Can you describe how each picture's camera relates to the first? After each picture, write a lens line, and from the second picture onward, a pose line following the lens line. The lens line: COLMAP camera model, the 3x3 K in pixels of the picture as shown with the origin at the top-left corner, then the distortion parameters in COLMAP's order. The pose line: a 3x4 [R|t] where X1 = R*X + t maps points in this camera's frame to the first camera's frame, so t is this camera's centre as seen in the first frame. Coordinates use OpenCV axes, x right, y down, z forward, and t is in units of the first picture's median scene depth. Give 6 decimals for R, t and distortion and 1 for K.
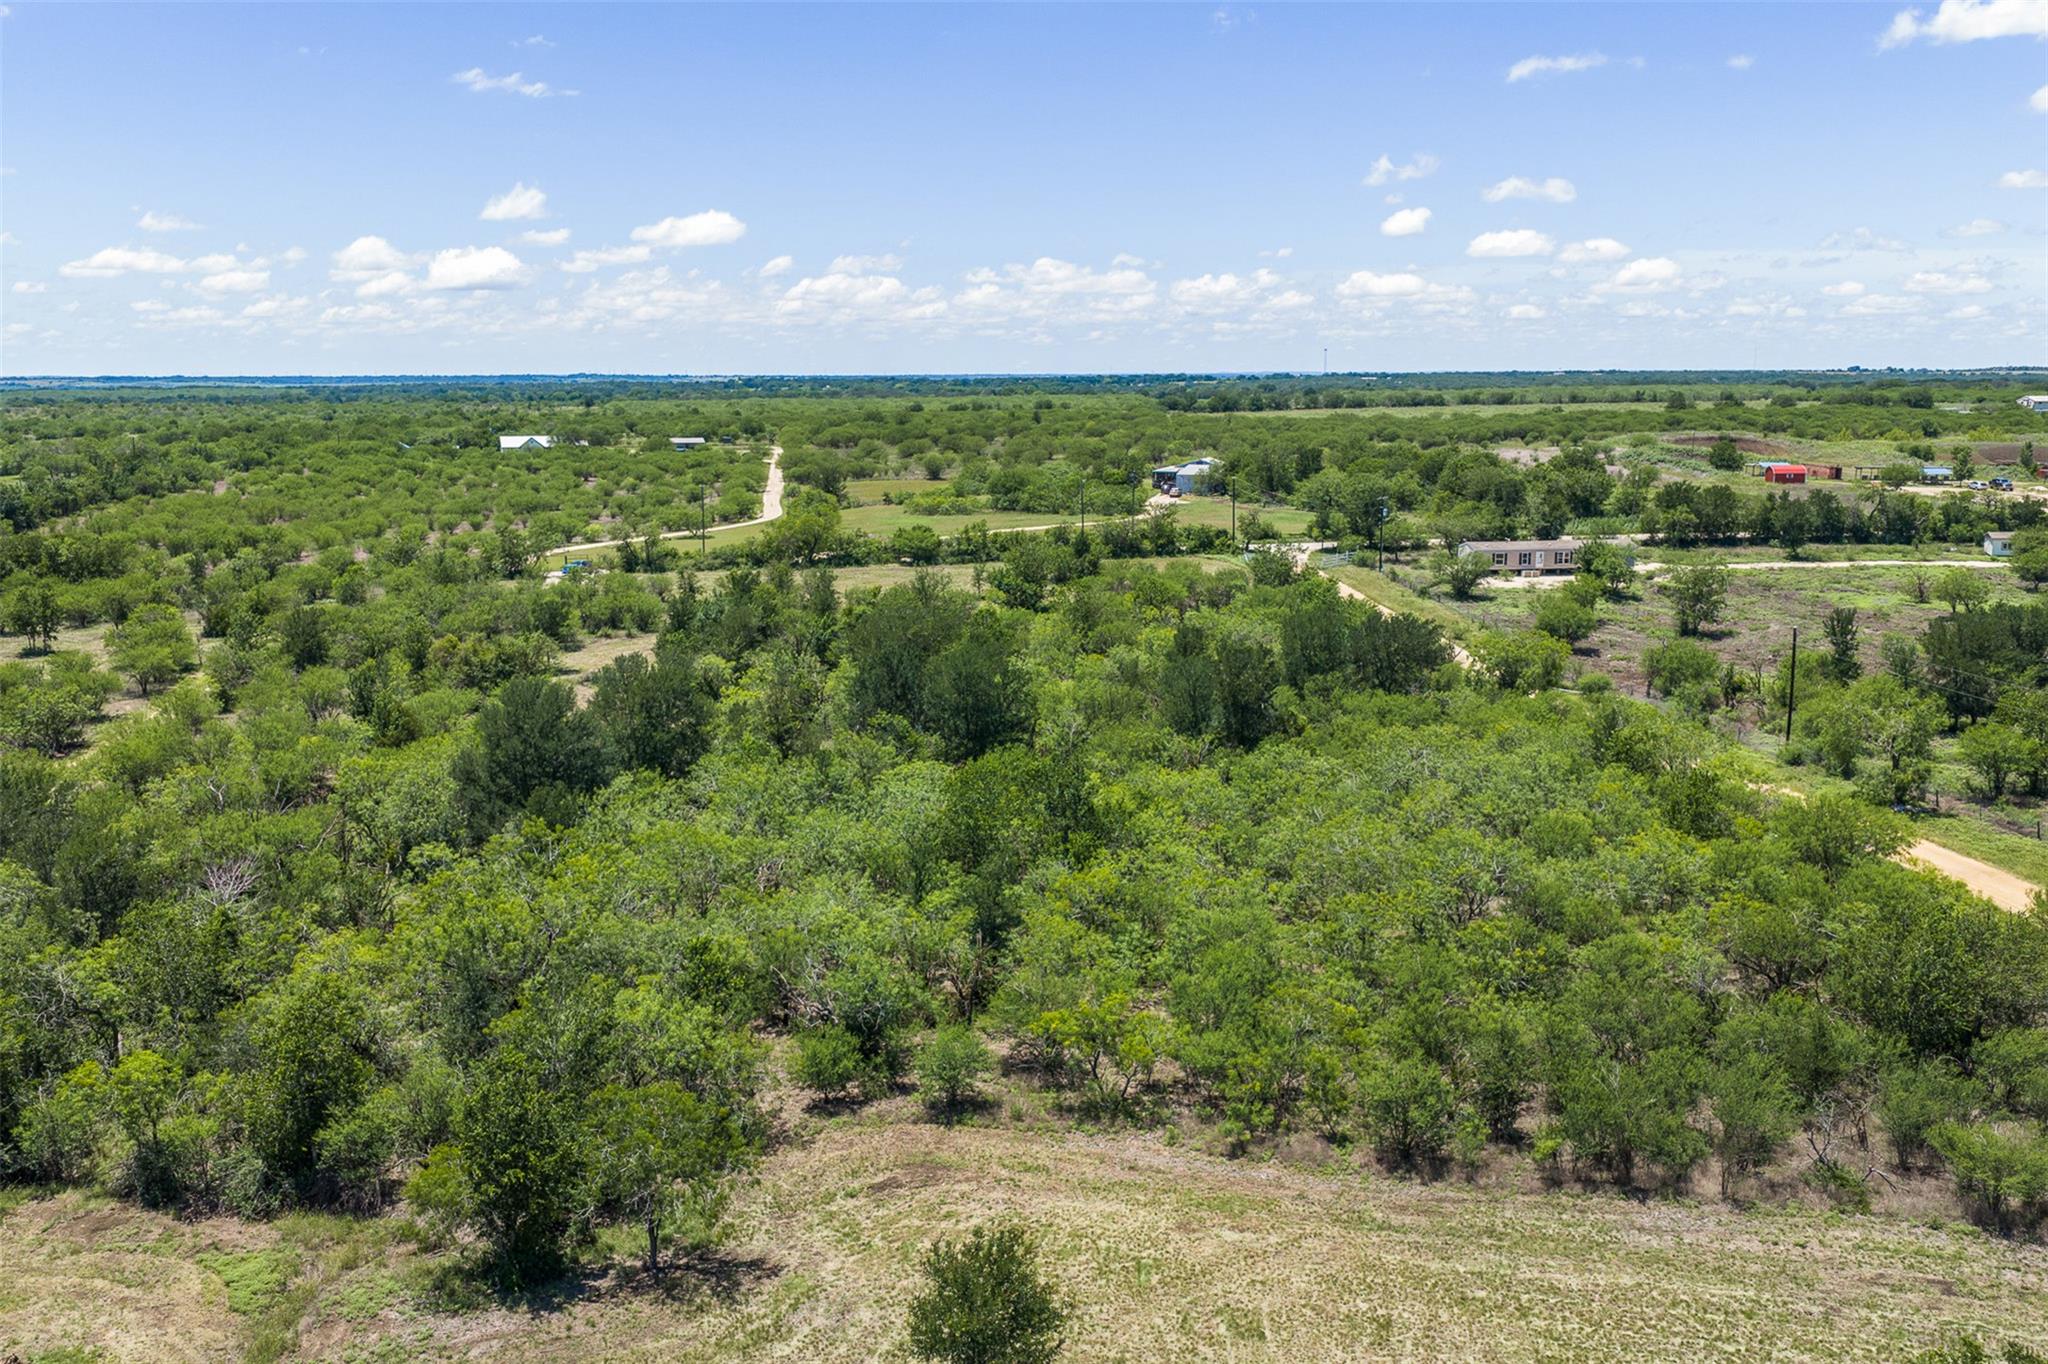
lens RADIAL K [[1697.8, 0, 1027.4], [0, 1697.8, 685.5], [0, 0, 1]] dist [0.030093, -0.064739]
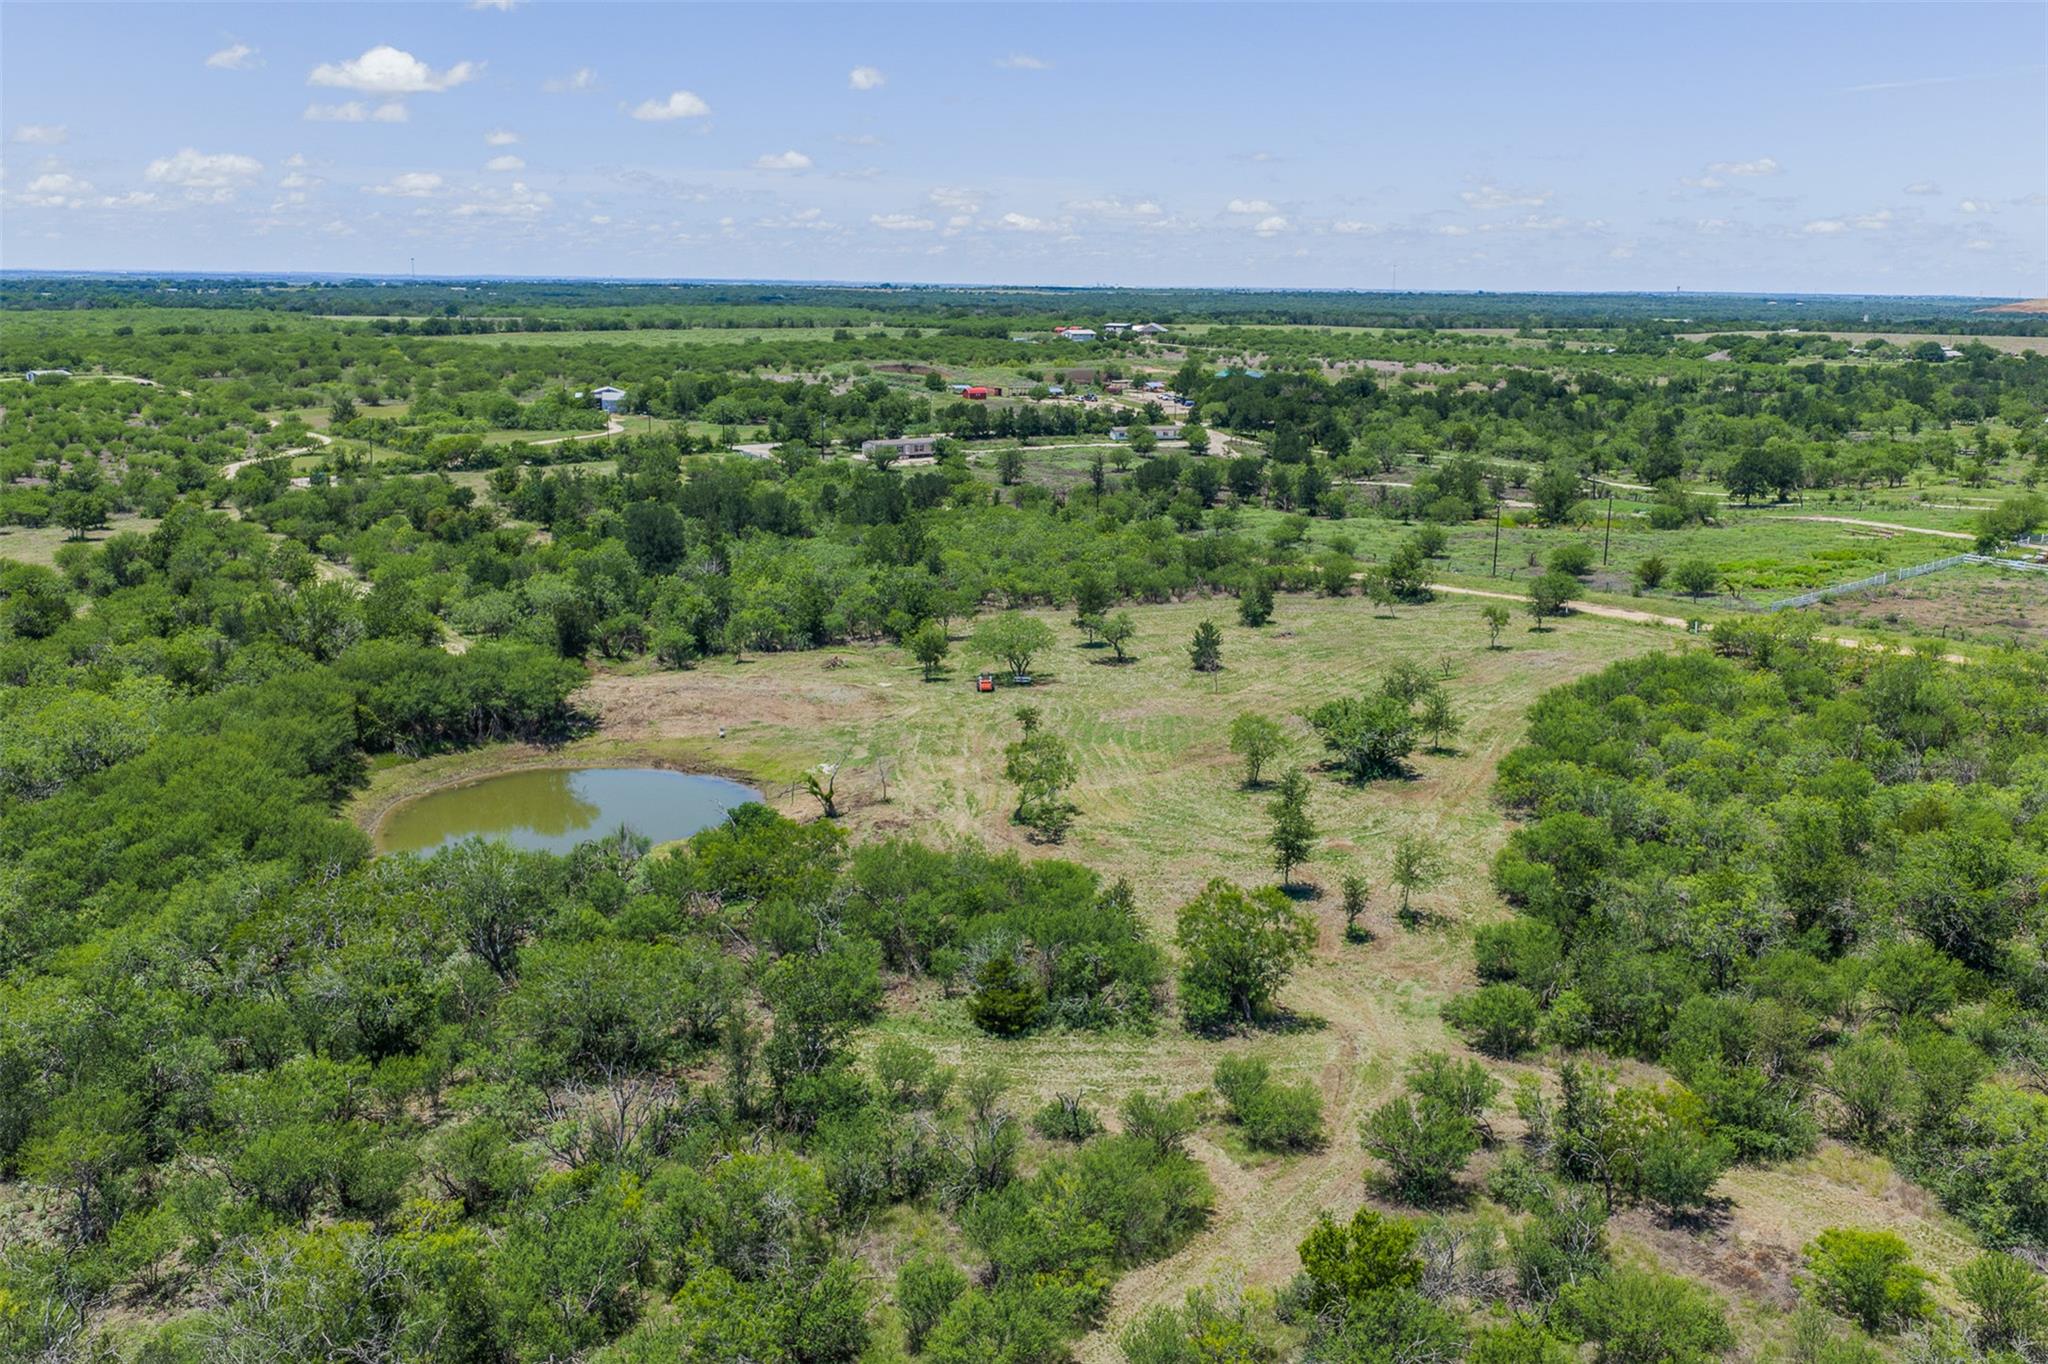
lens RADIAL K [[1697.8, 0, 1027.4], [0, 1697.8, 685.5], [0, 0, 1]] dist [0.030093, -0.064739]
pose [[0.859484, -0.102344, 0.500812, -0.369430], [0.075403, 0.994418, 0.073809, 0.035797], [-0.505571, -0.025675, 0.862403, -0.432688]]
